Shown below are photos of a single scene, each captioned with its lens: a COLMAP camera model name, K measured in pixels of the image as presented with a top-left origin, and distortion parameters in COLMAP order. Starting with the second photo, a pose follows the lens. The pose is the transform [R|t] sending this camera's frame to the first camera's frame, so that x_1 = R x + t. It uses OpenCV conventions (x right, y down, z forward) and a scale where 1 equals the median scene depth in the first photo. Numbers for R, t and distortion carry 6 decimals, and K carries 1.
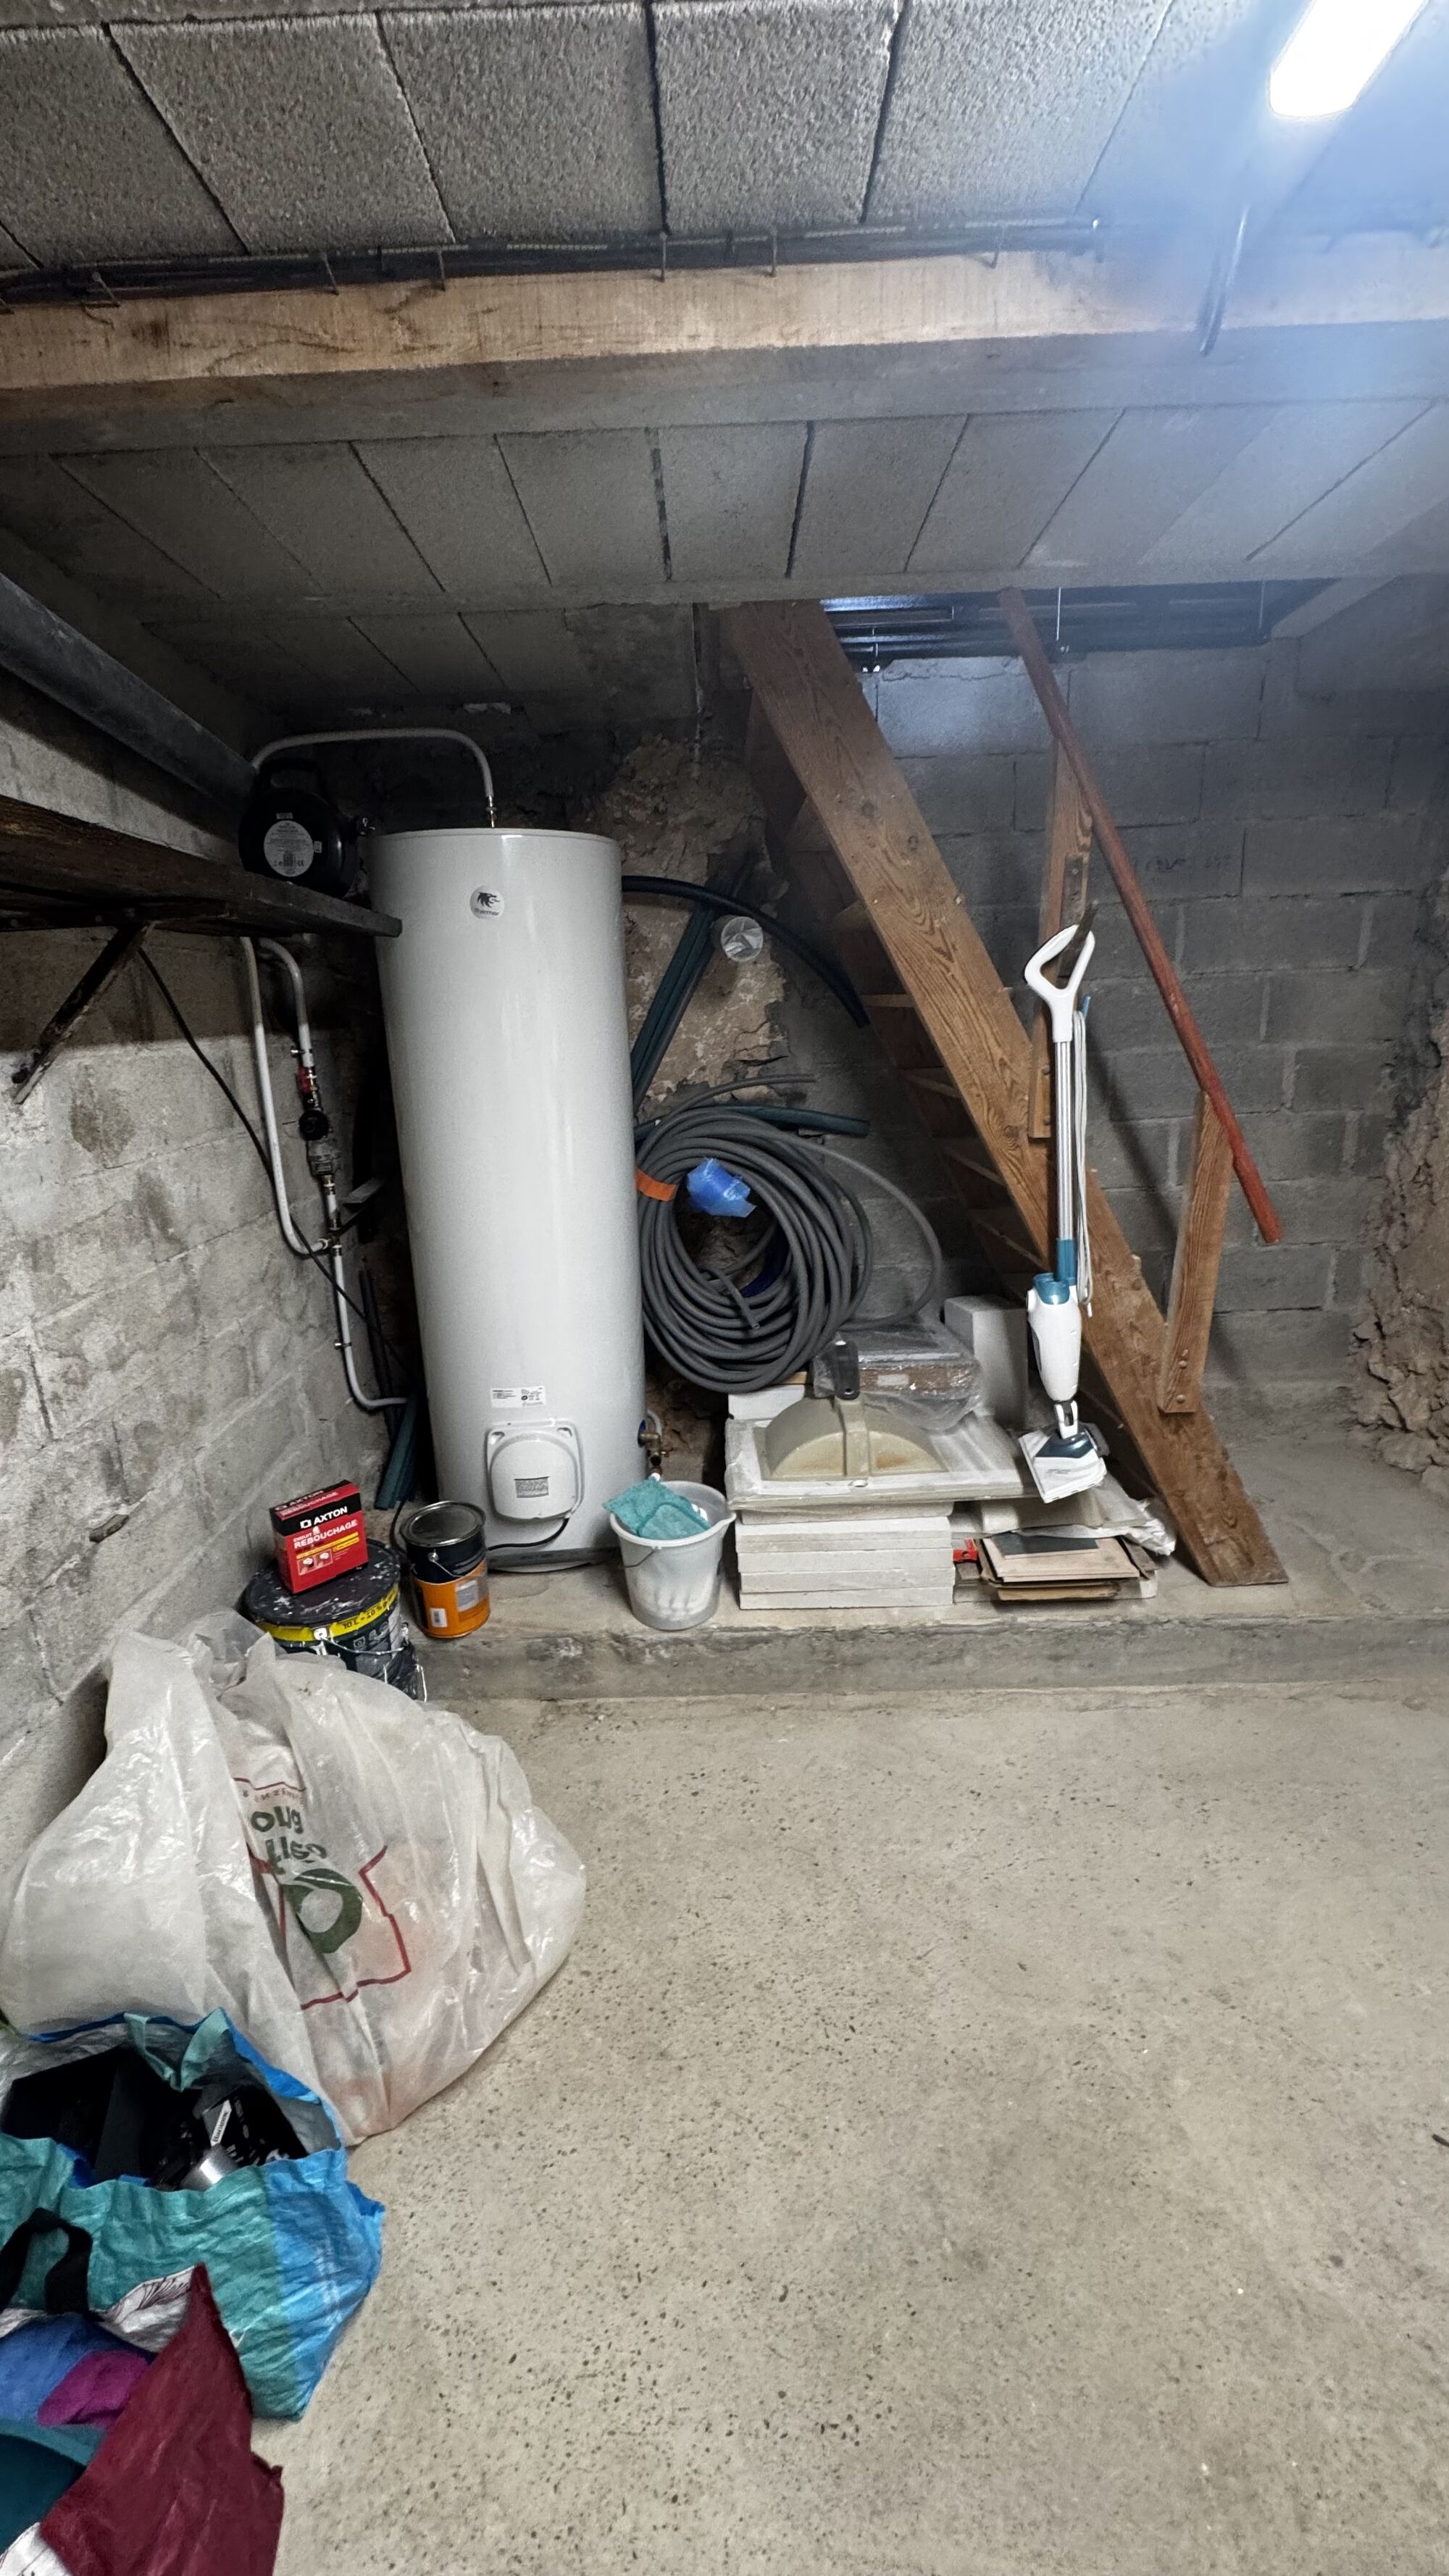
lens RADIAL K [[1035.6, 0, 724.5], [0, 1035.6, 1288.0], [0, 0, 1]] dist [-0.000008, -0.000003]
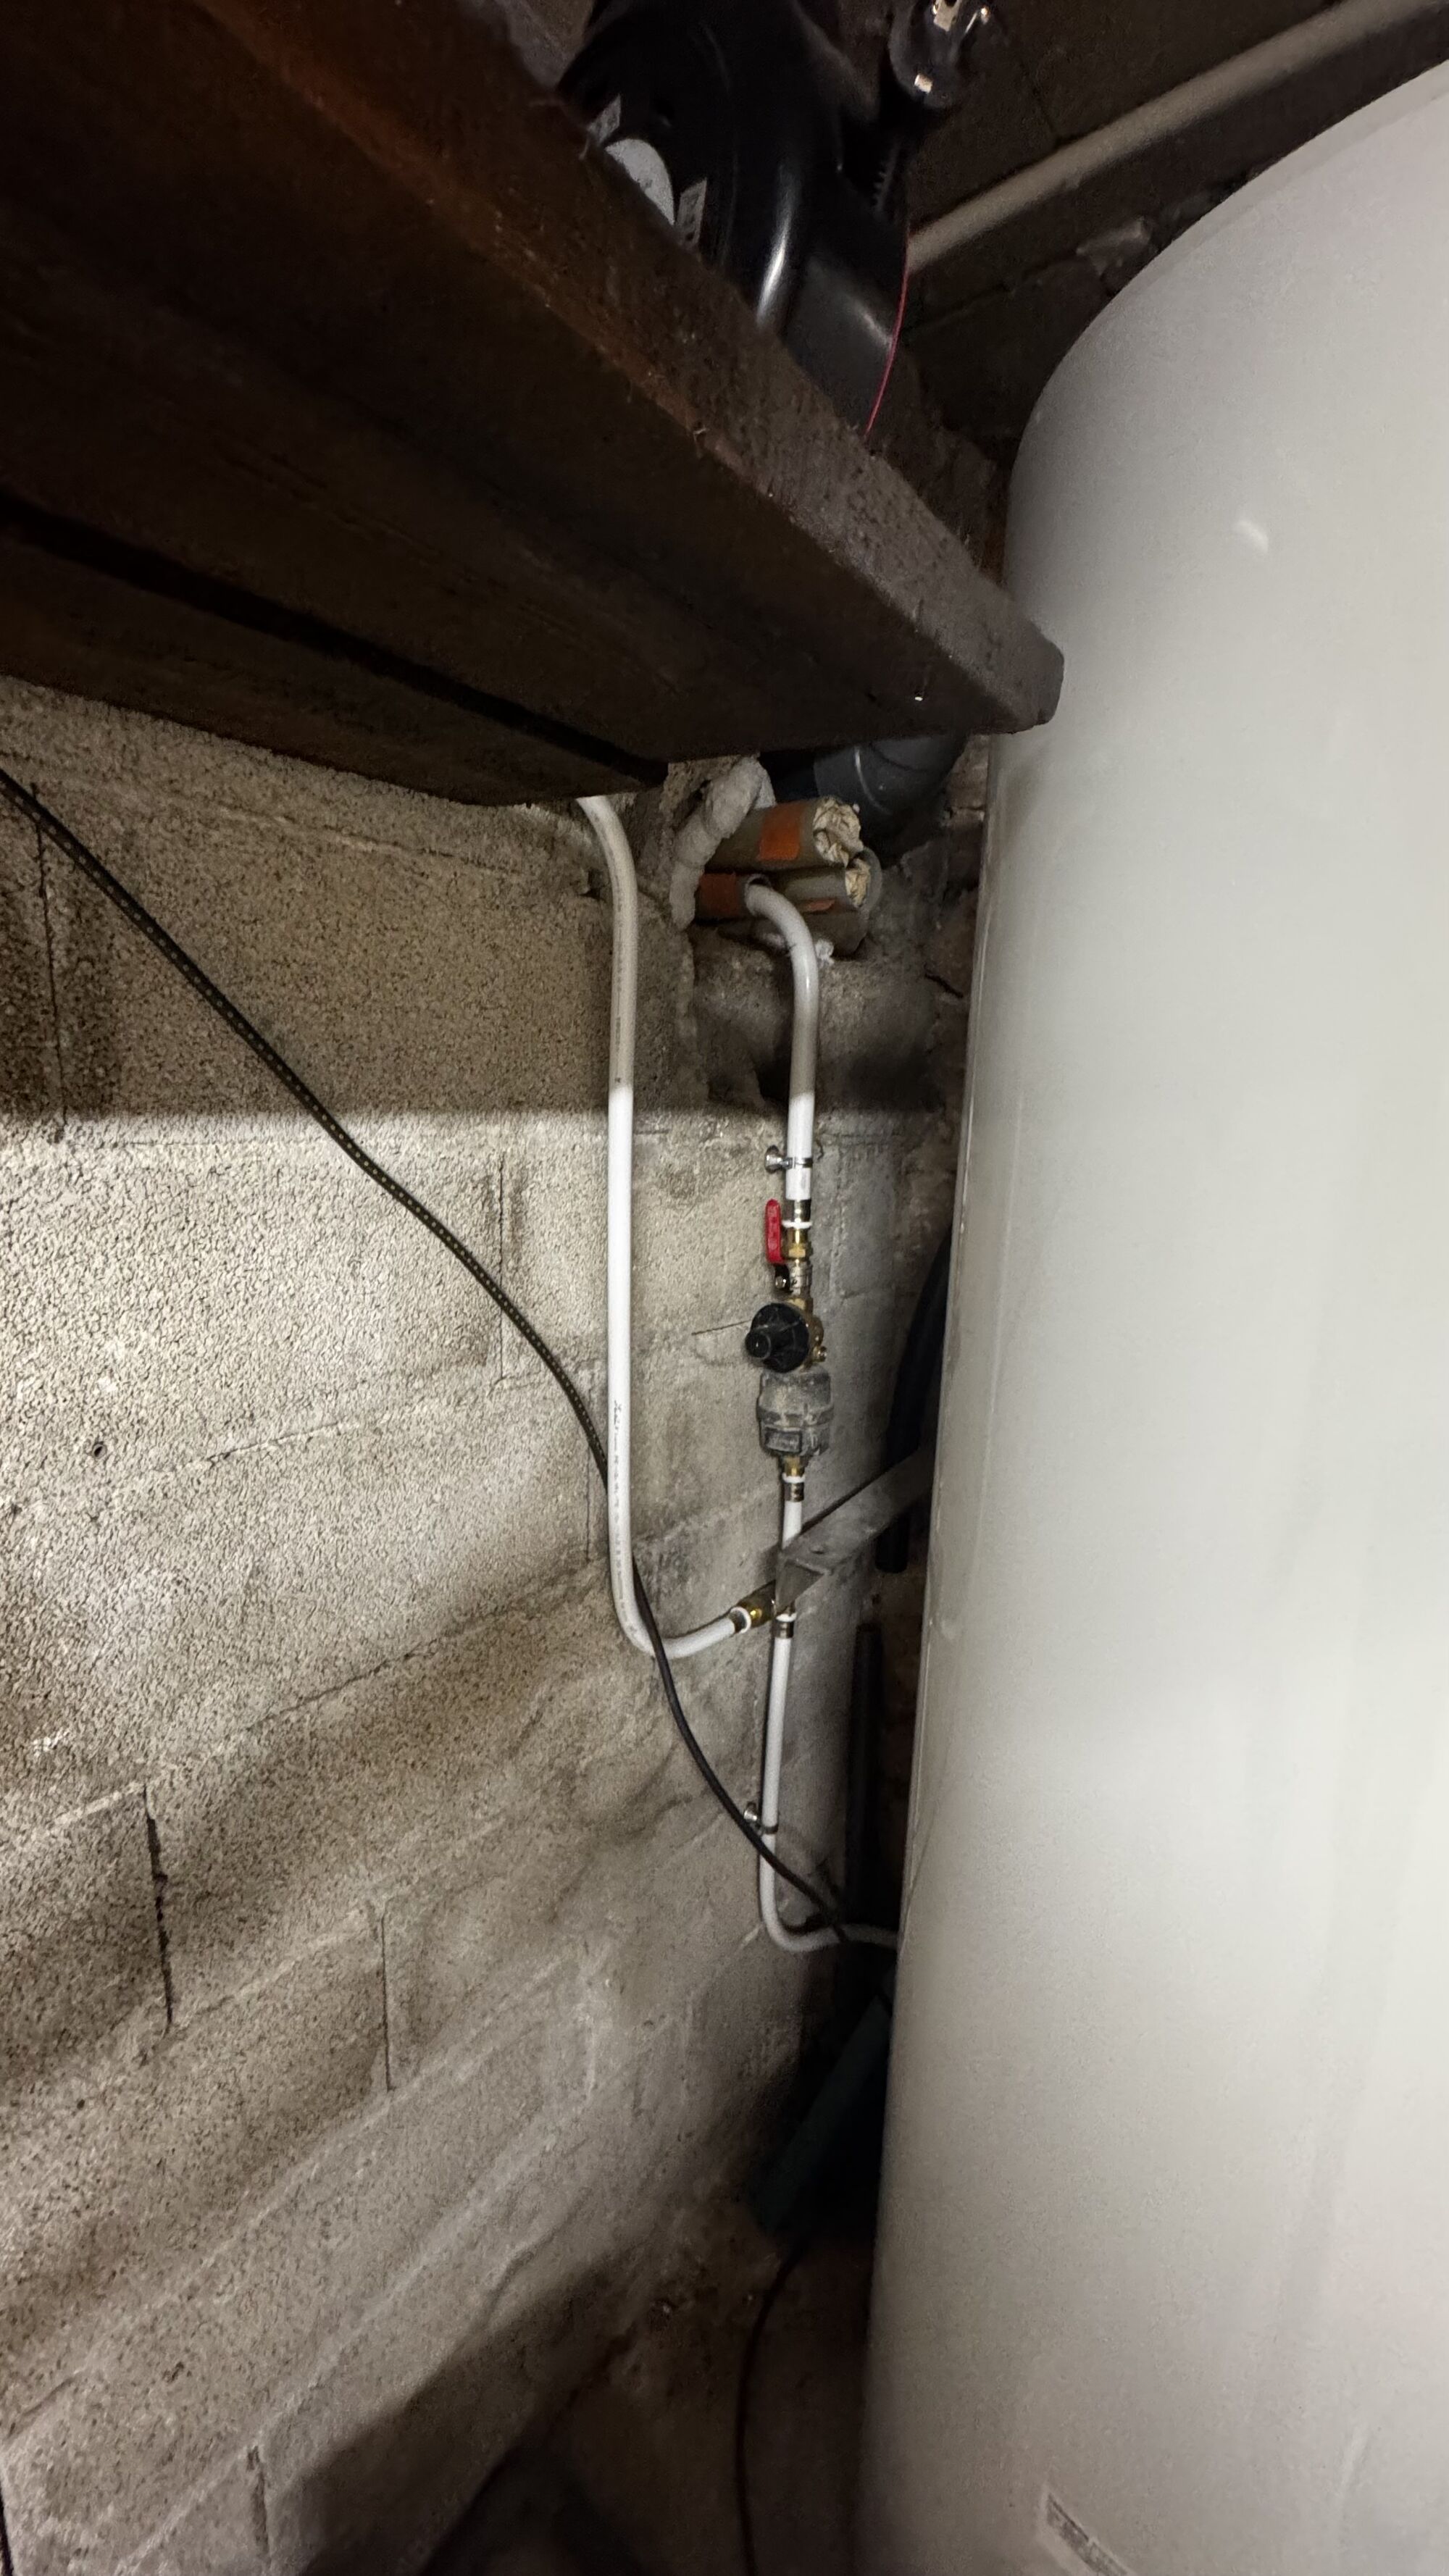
lens RADIAL K [[1035.6, 0, 724.5], [0, 1035.6, 1288.0], [0, 0, 1]] dist [-0.000008, -0.000003]
pose [[0.790650, 0.186935, -0.583033, -0.185003], [-0.224710, 0.974395, 0.007687, -0.178651], [0.569542, 0.124936, 0.812412, 0.668772]]
